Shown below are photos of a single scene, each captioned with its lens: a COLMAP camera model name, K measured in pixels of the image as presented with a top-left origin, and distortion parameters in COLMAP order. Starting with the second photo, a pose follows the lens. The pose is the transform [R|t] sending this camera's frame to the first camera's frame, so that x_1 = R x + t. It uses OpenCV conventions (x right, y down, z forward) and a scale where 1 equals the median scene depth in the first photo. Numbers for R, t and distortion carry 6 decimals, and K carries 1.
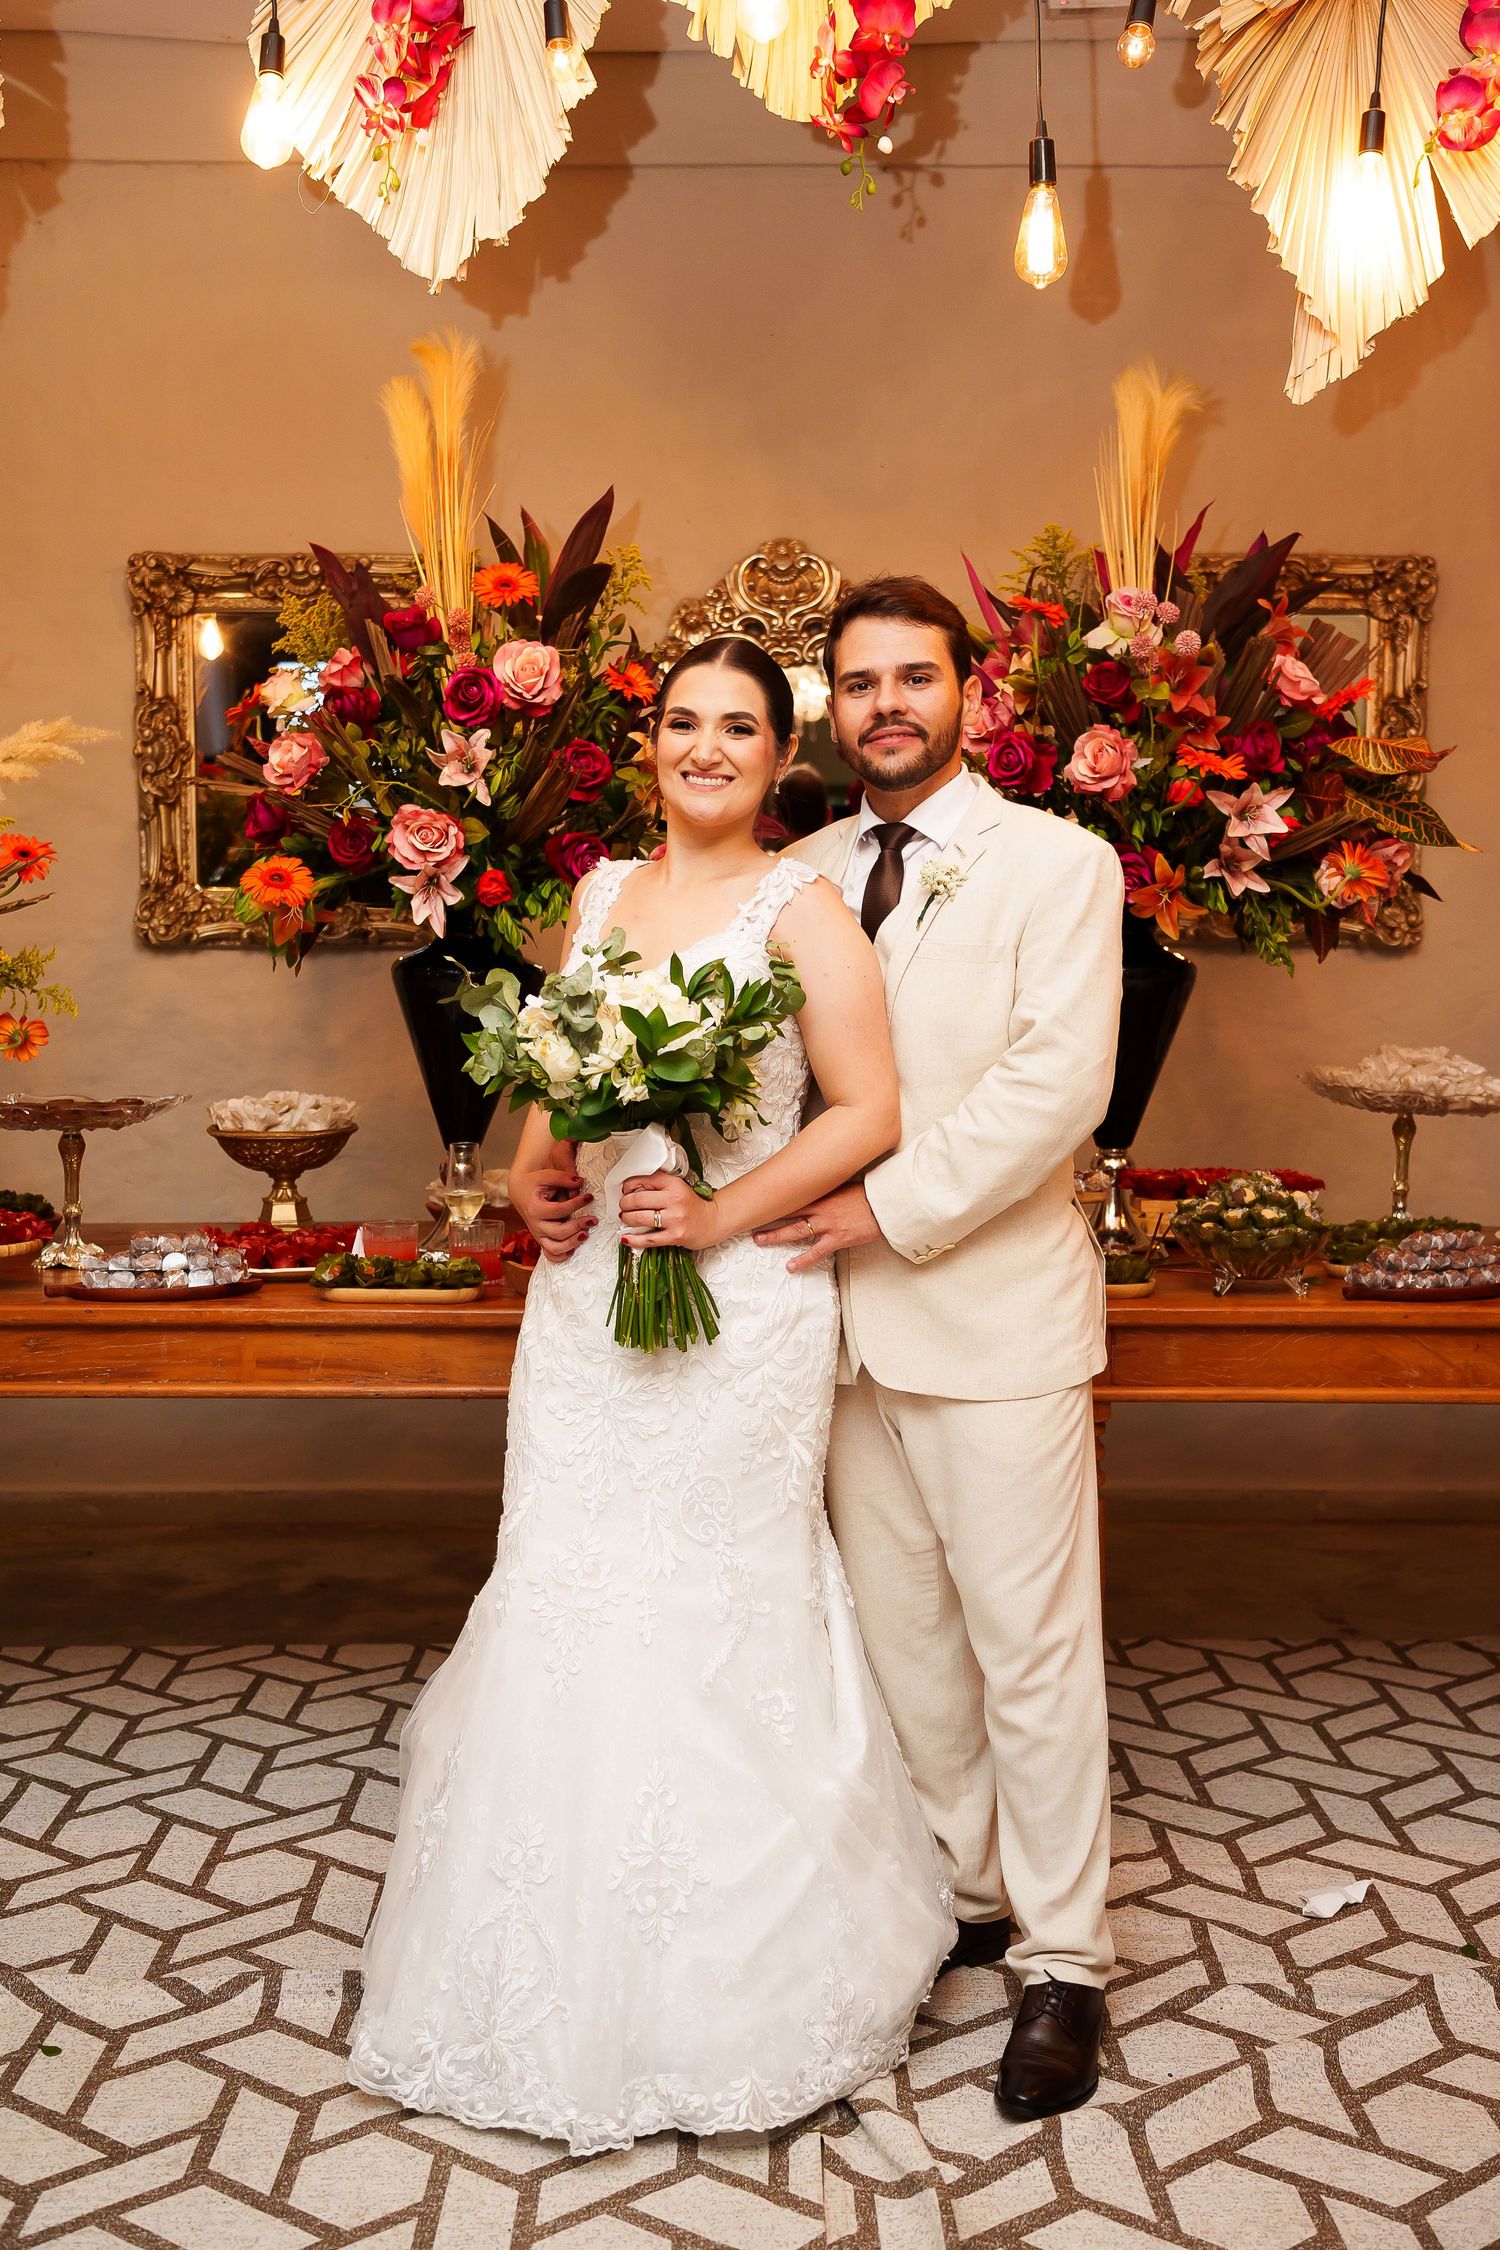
lens RADIAL K [[2249.0, 0, 746.9], [0, 2249.0, 1075.0], [0, 0, 1]] dist [0.015571, 0.000000]
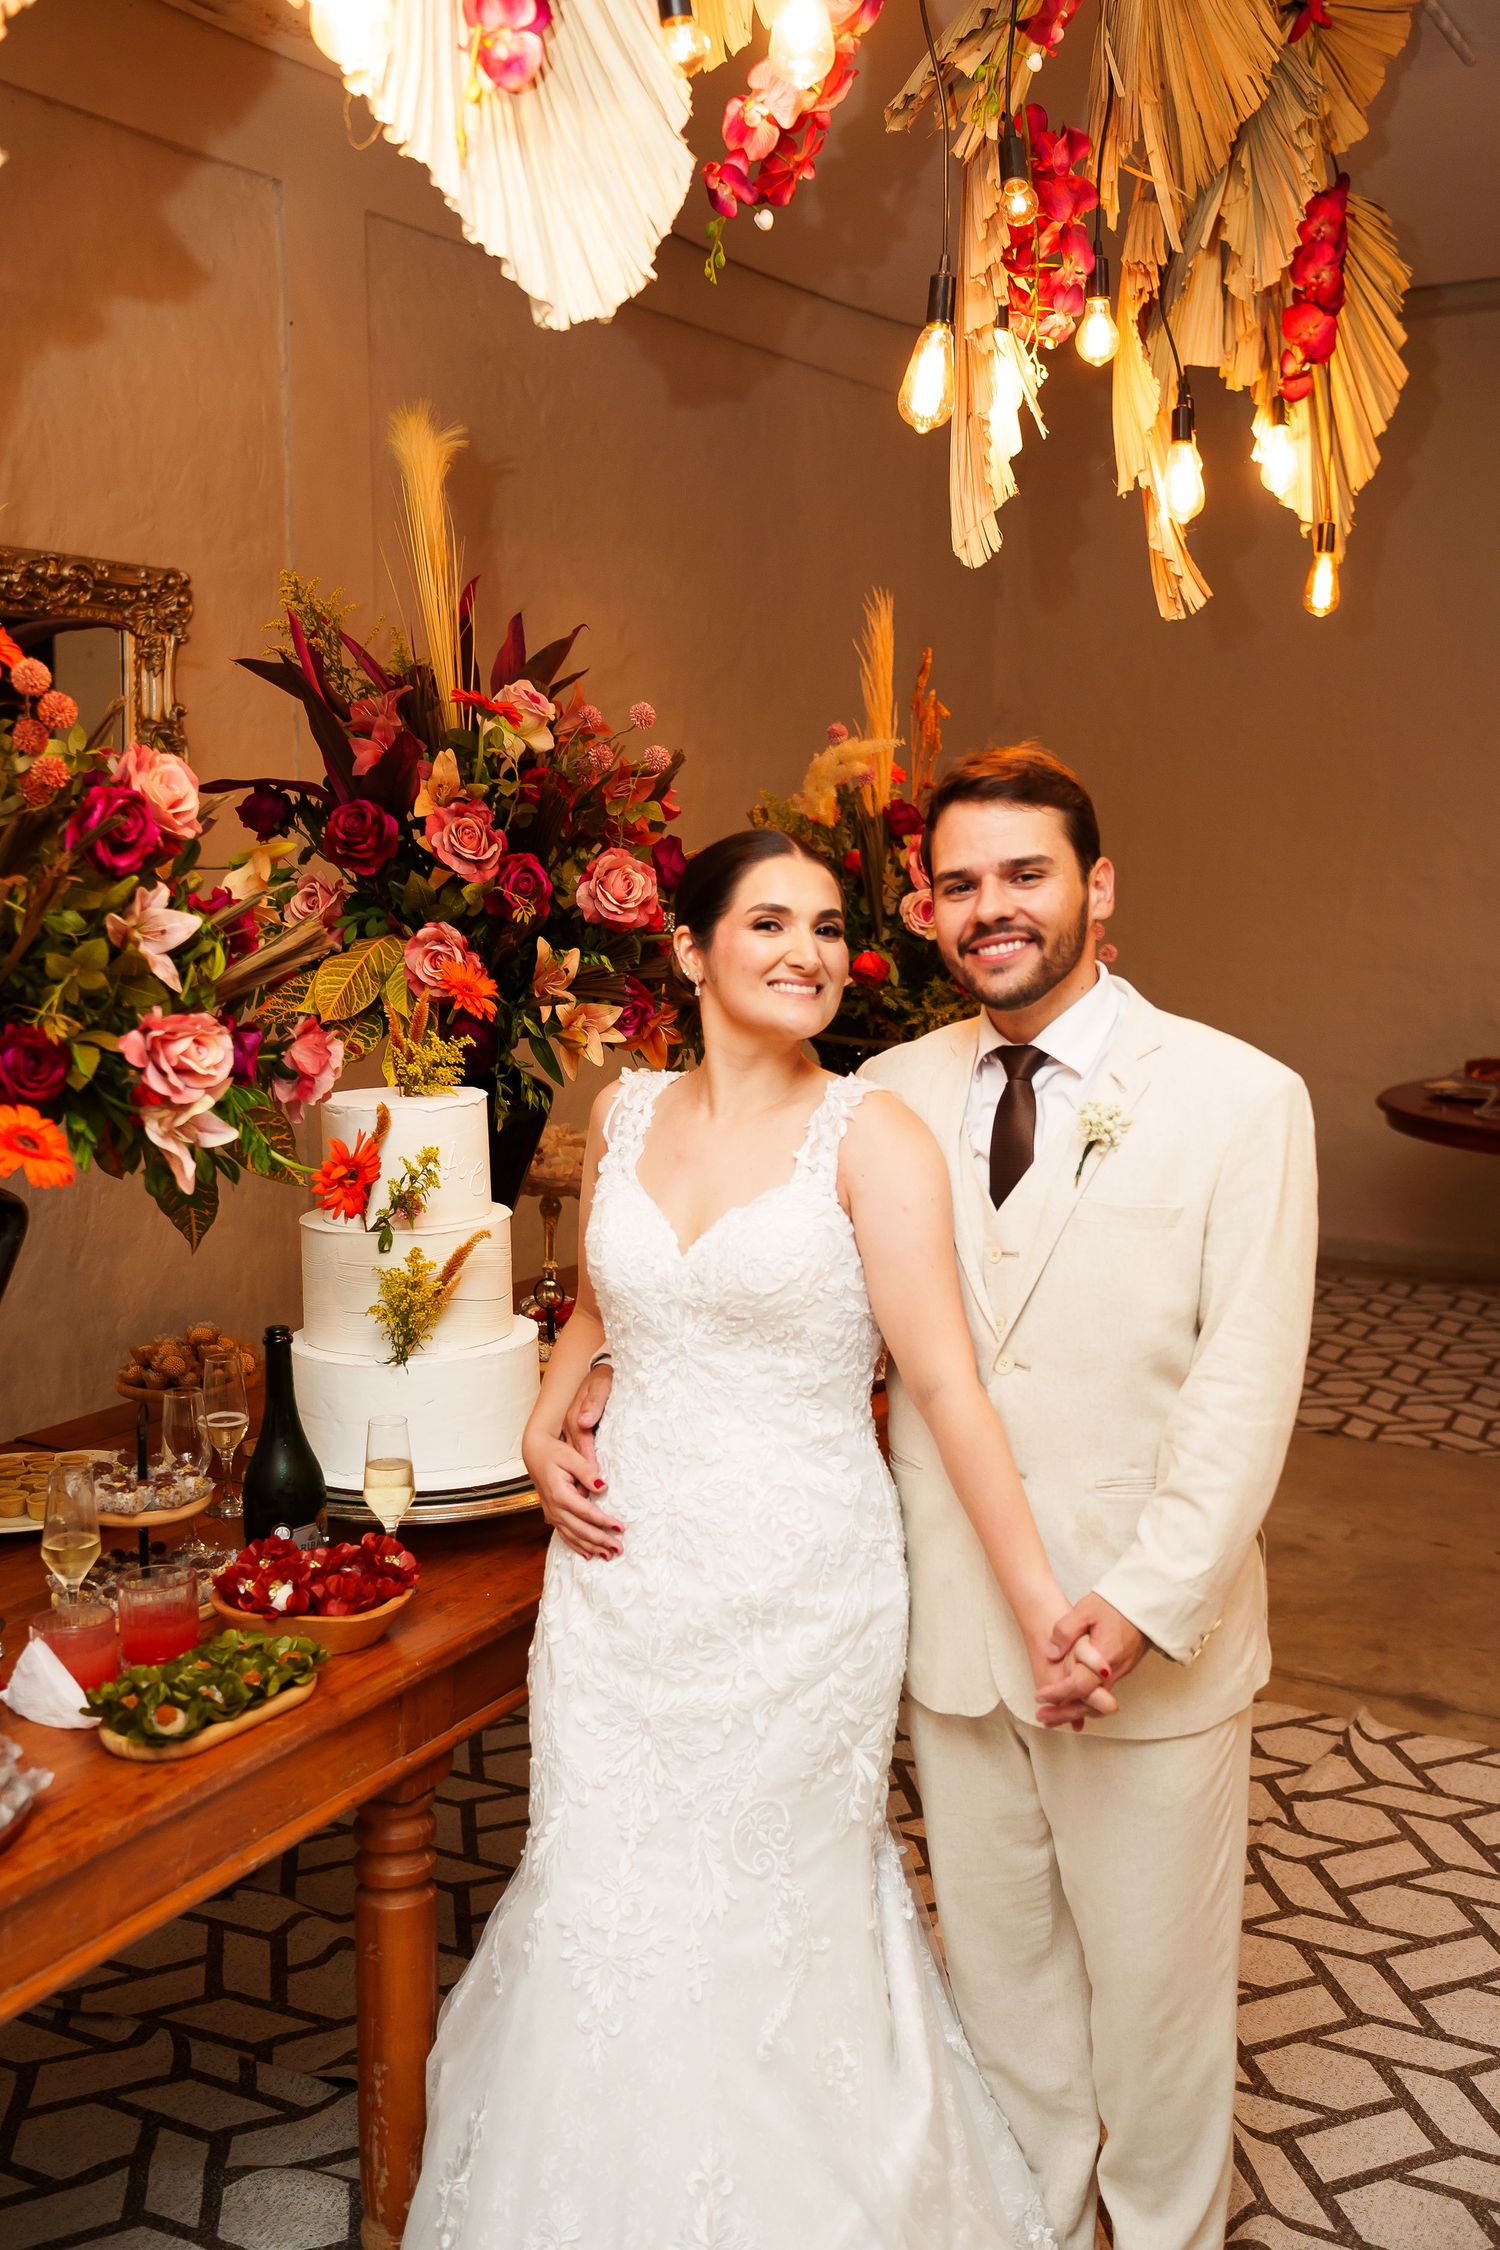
lens RADIAL K [[2270.4, 0, 700.2], [0, 2270.4, 1111.7], [0, 0, 1]] dist [0.008680, 0.000000]
pose [[0.506791, -0.123676, 0.853151, -0.629504], [0.055279, 0.992281, 0.111008, -0.150828], [-0.860295, -0.009096, 0.509715, 0.500519]]
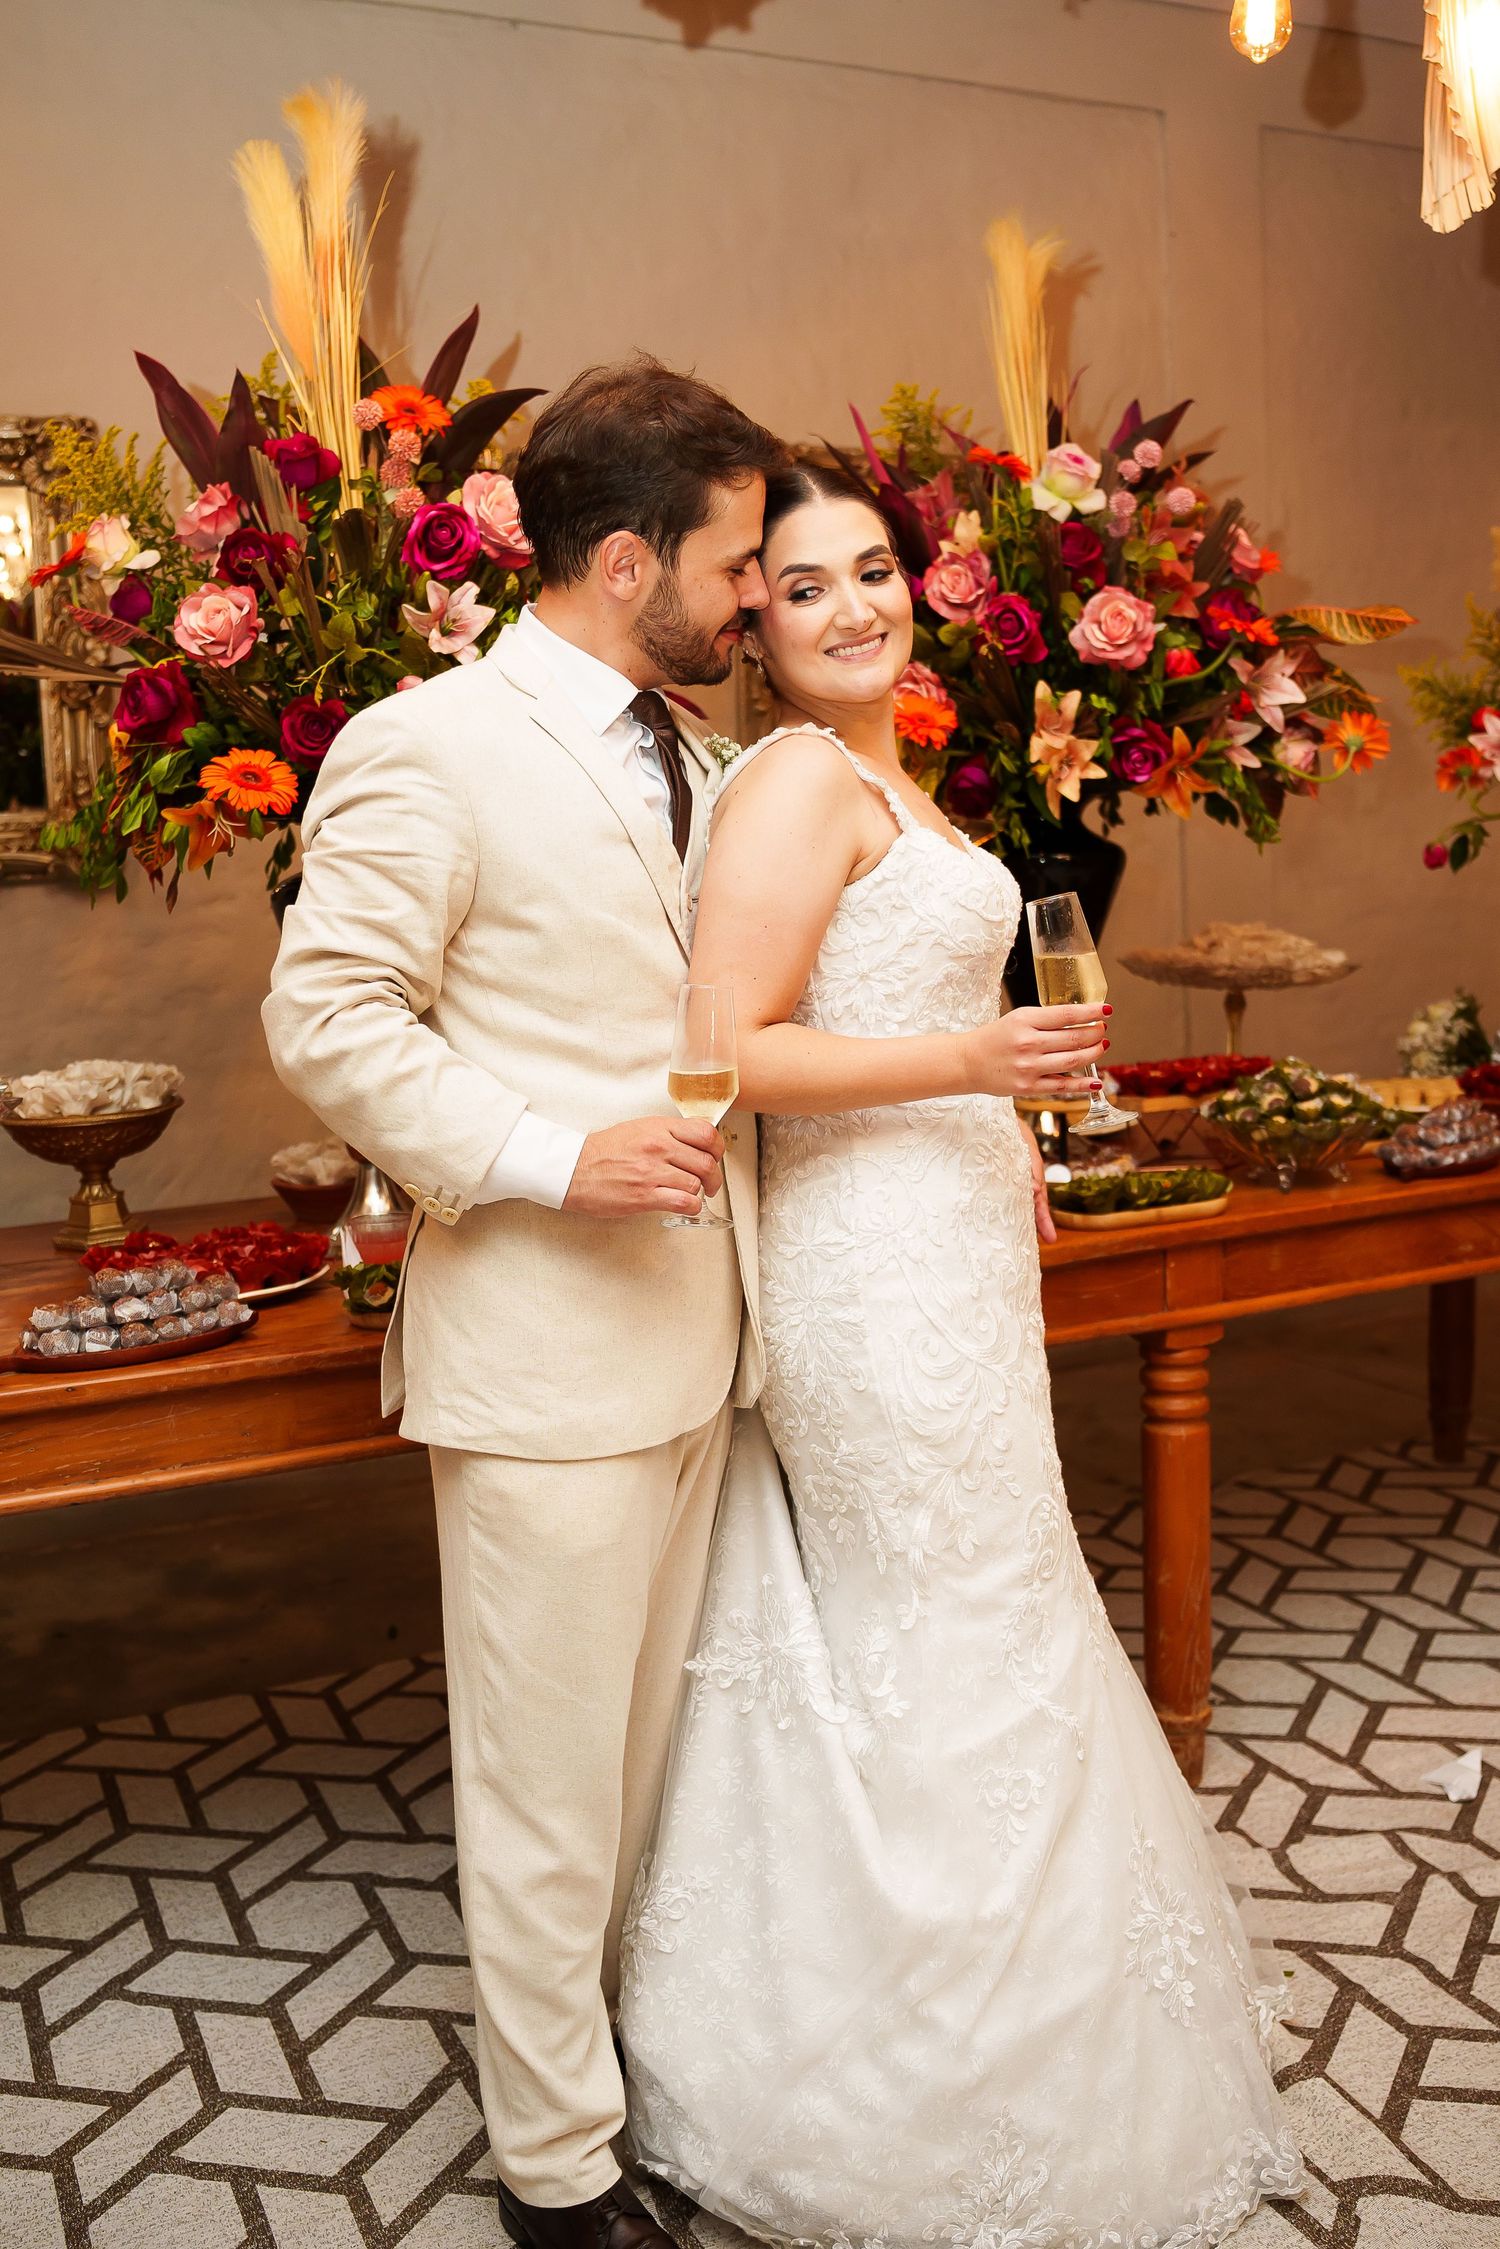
lens RADIAL K [[1964.0, 0, 722.2], [0, 1964.0, 1087.4], [0, 0, 1]] dist [-0.087388, 0.033653]
pose [[0.914099, -0.090201, 0.395331, -0.319986], [0.067969, 0.995234, 0.069918, -0.019339], [-0.399754, -0.037041, 0.915874, 0.332063]]
